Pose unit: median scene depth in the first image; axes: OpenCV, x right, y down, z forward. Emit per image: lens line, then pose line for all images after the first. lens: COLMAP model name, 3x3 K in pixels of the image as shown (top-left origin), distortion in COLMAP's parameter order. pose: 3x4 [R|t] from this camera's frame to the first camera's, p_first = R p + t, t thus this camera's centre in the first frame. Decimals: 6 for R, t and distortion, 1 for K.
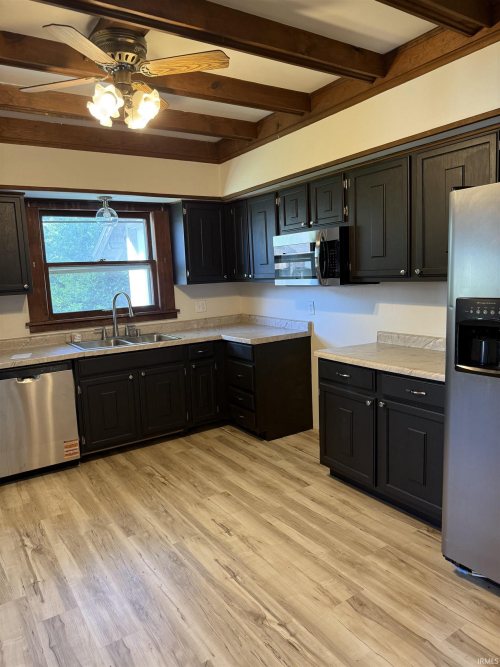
lens RADIAL K [[473.5, 0, 250.9], [0, 473.5, 335.6], [0, 0, 1]] dist [0.057764, -0.078001]
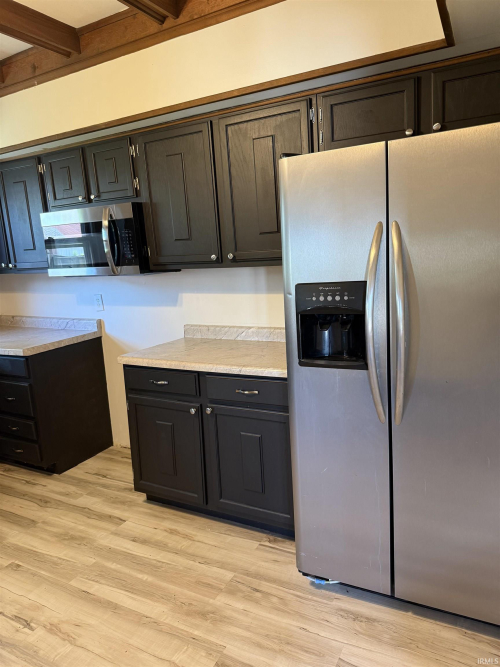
lens RADIAL K [[473.5, 0, 250.9], [0, 473.5, 335.6], [0, 0, 1]] dist [0.057764, -0.078001]
pose [[0.881435, -0.097657, 0.462099, -0.037602], [0.086458, 0.995220, 0.045408, -0.021711], [-0.464325, -0.000072, 0.885665, 0.192046]]
